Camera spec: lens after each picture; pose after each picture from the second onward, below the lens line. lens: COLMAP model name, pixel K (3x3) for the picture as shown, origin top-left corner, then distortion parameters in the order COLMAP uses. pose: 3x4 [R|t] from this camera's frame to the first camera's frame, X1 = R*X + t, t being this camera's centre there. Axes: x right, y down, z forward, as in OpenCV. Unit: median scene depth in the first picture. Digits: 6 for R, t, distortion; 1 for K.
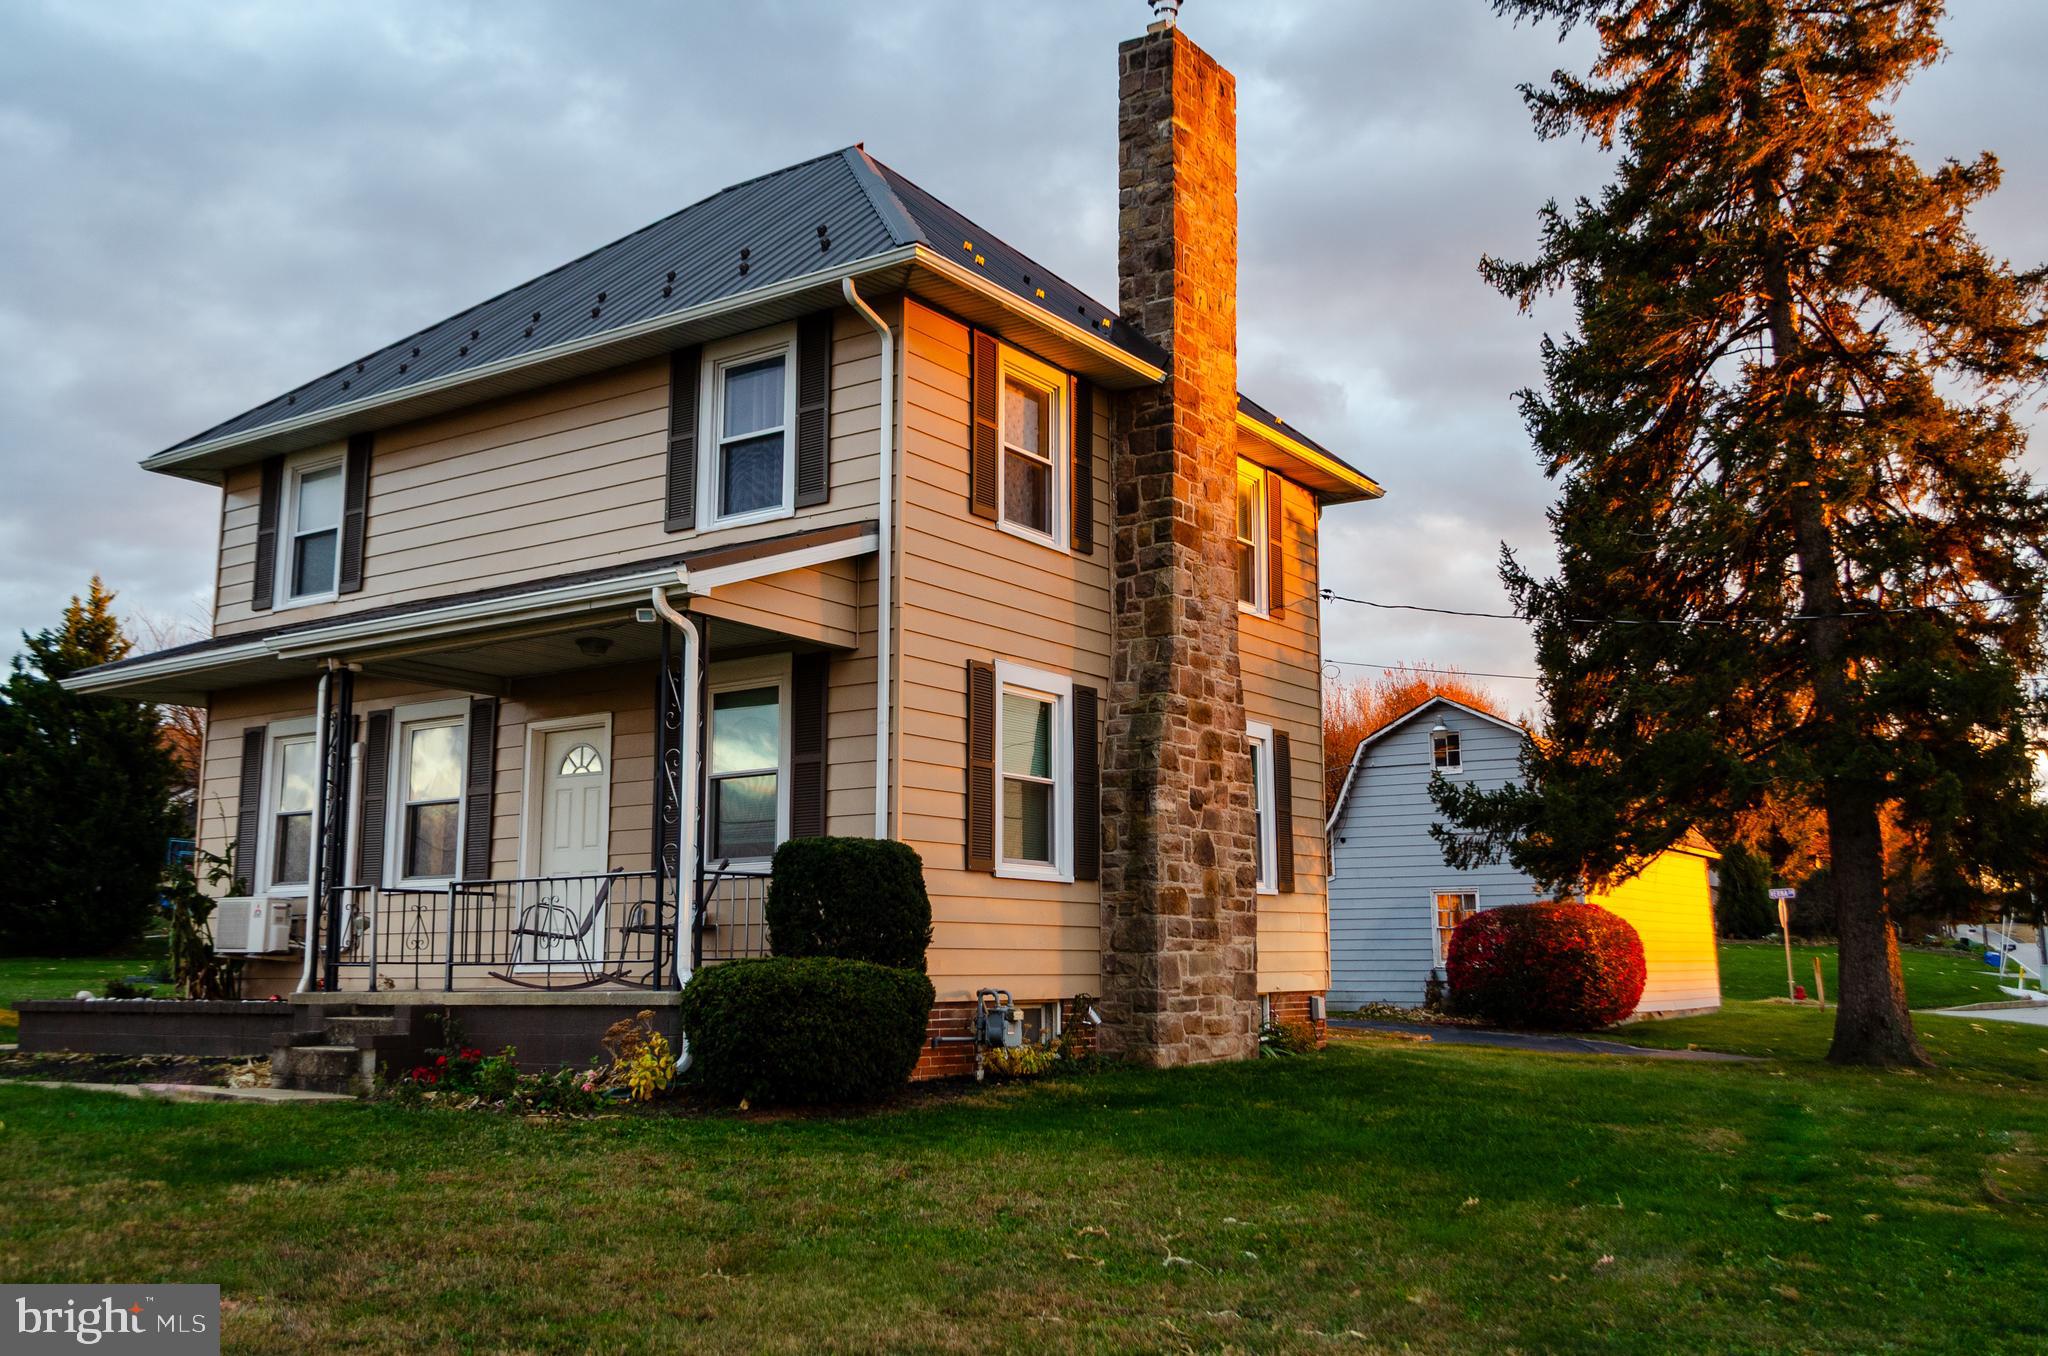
lens RADIAL K [[1821.0, 0, 1022.9], [0, 1821.0, 650.3], [0, 0, 1]] dist [0.076228, -0.086245]
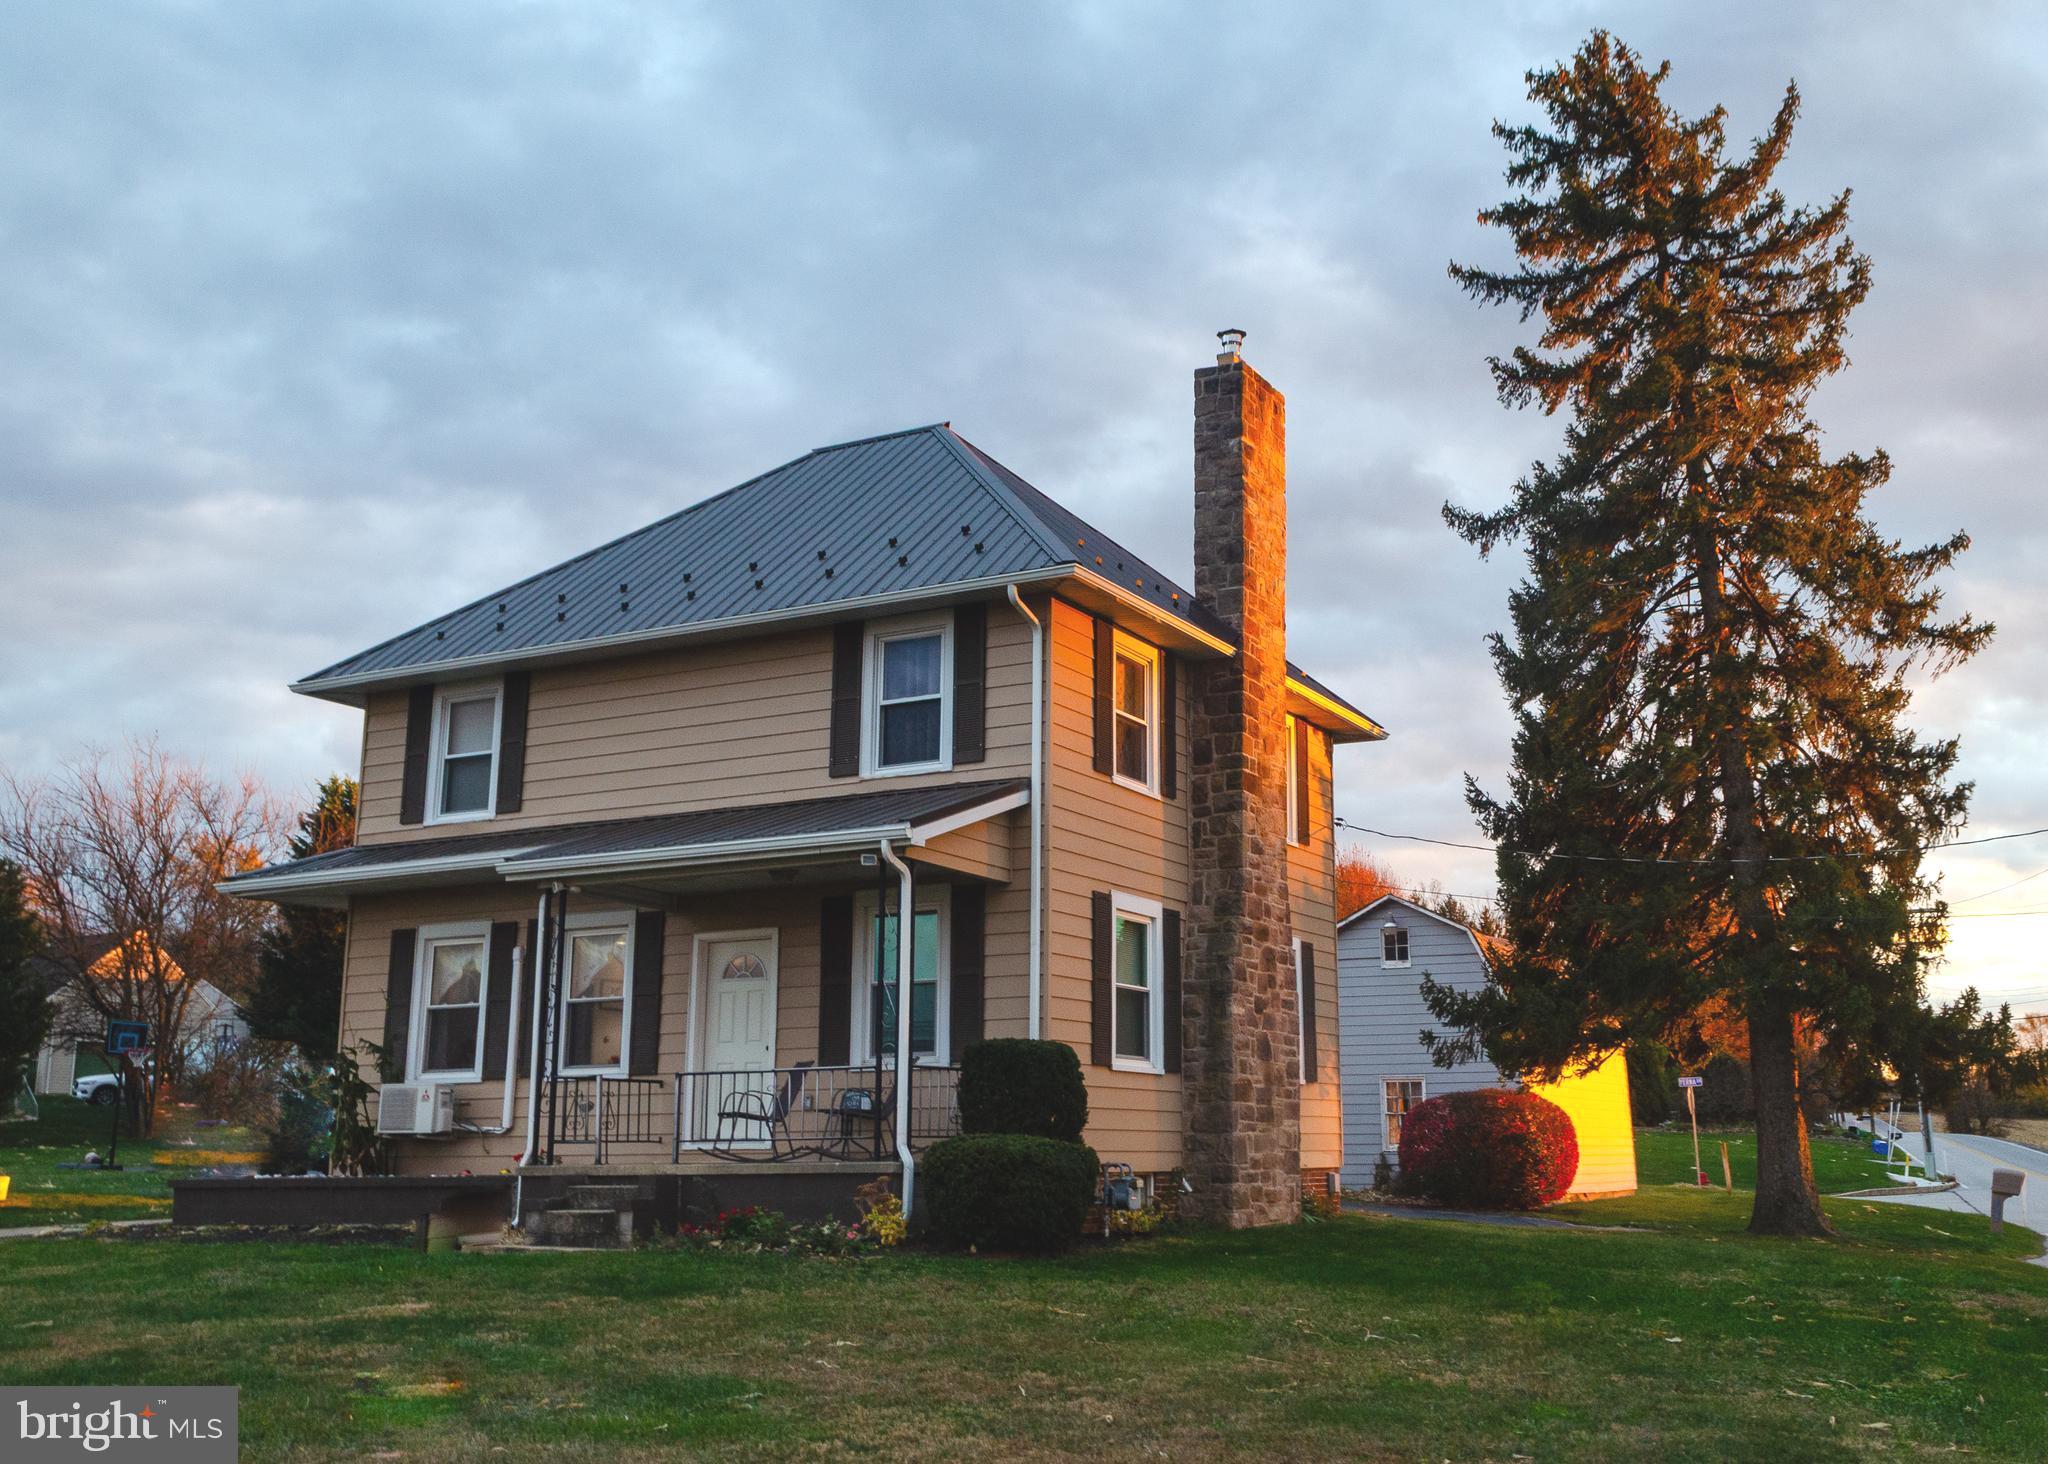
lens RADIAL K [[2020.7, 0, 1079.4], [0, 2020.7, 727.1], [0, 0, 1]] dist [0.080175, -0.009456]
pose [[0.993520, 0.023724, 0.111156, -0.167612], [-0.019526, 0.999060, -0.038705, -0.045270], [-0.111969, 0.036284, 0.993049, -0.306200]]
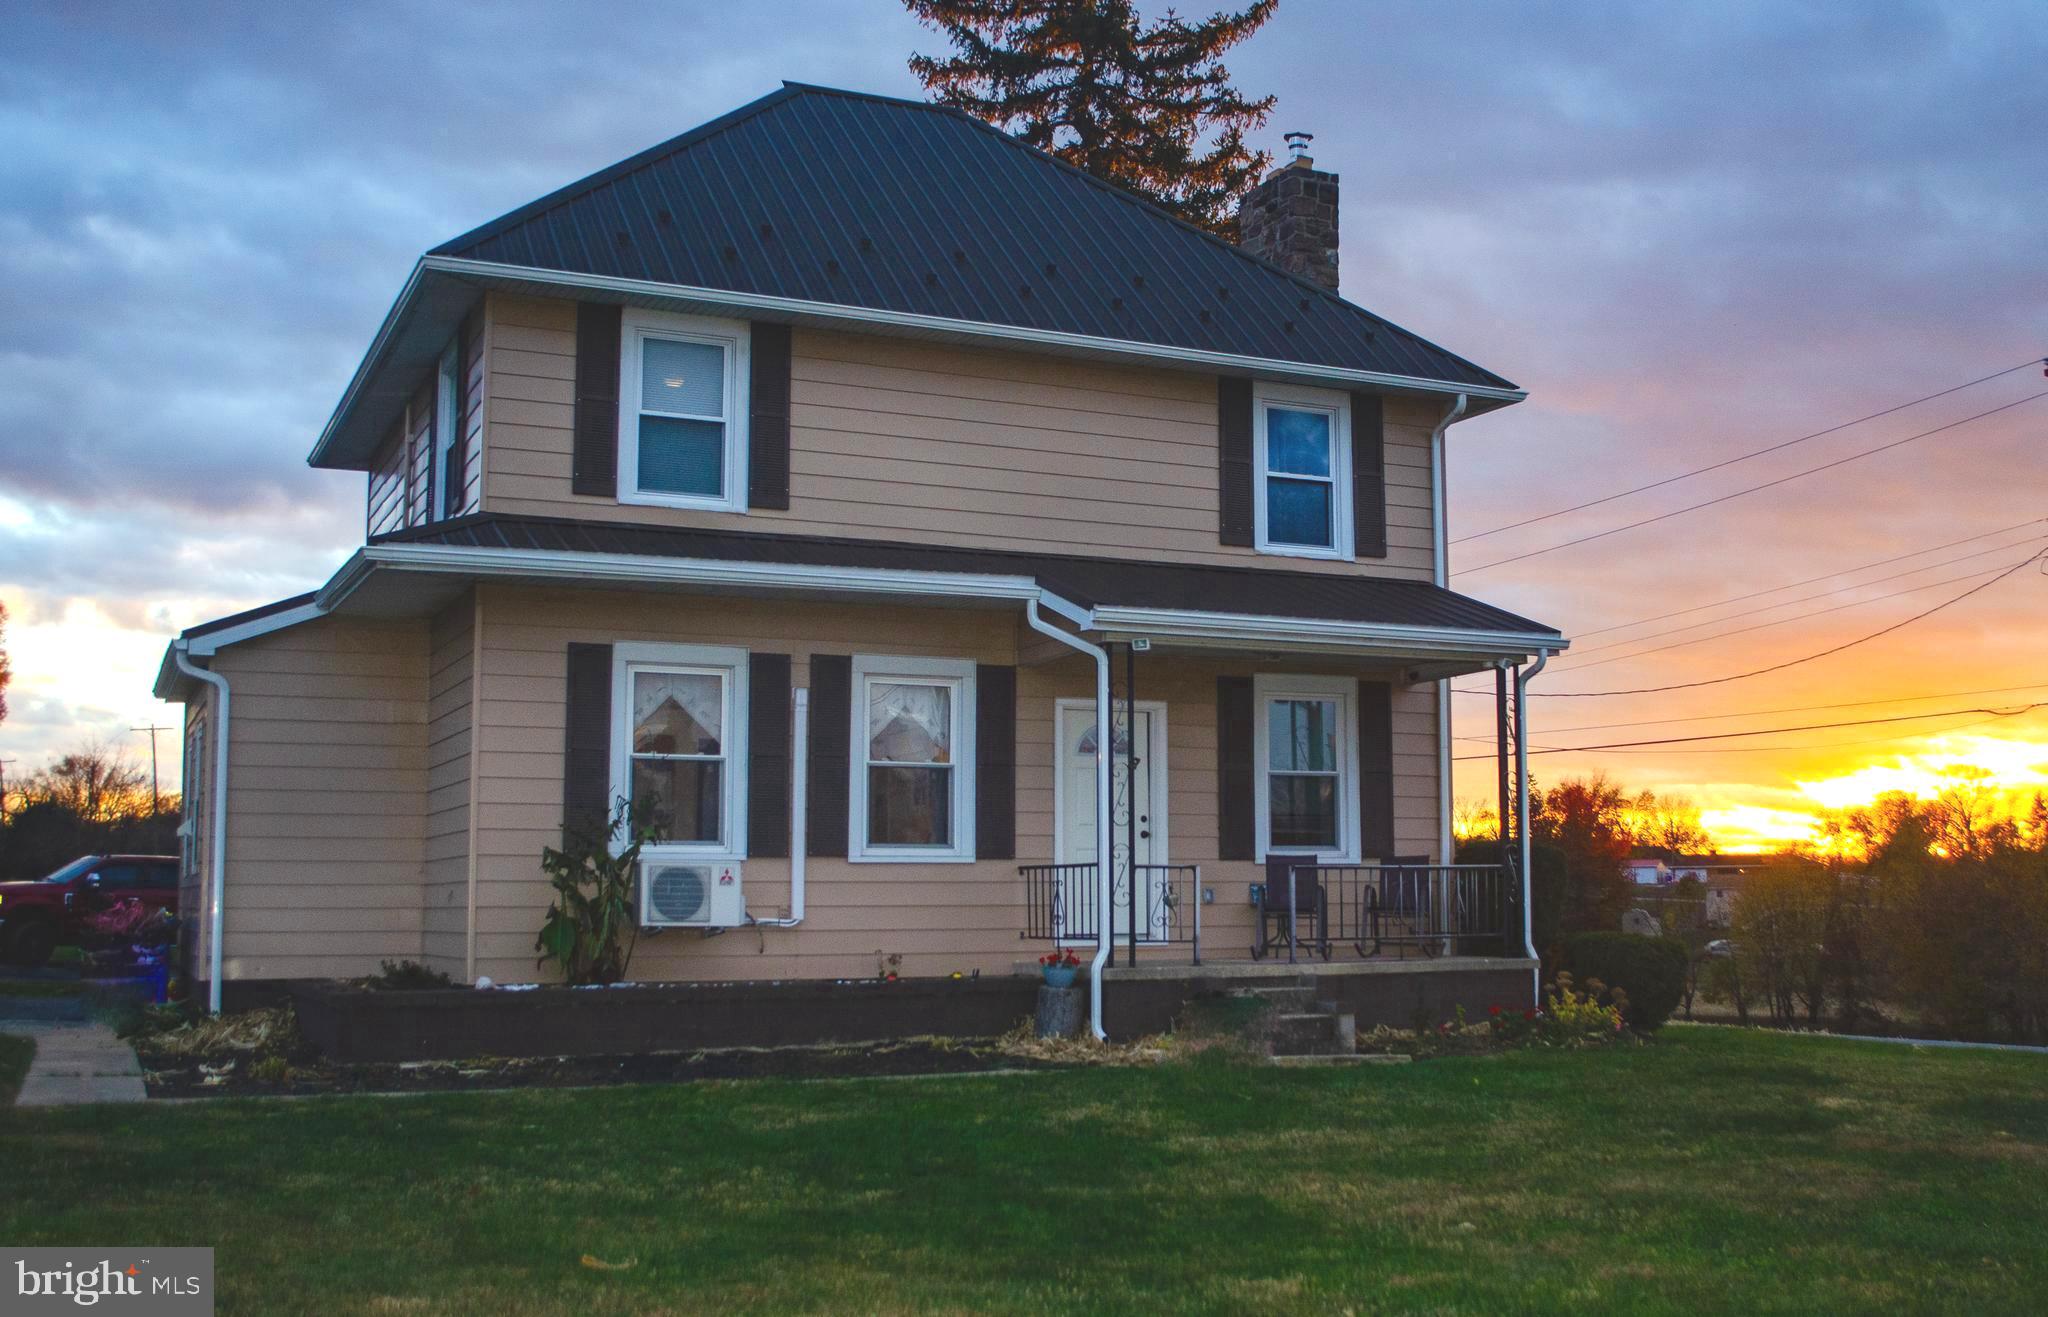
lens RADIAL K [[2017.1, 0, 1024.0], [0, 2017.1, 658.5], [0, 0, 1]] dist [0.007596, 0.001784]
pose [[0.508047, 0.114777, 0.853648, -1.173687], [-0.135284, 0.989414, -0.052517, 0.075797], [-0.850639, -0.088804, 0.518196, 0.435650]]
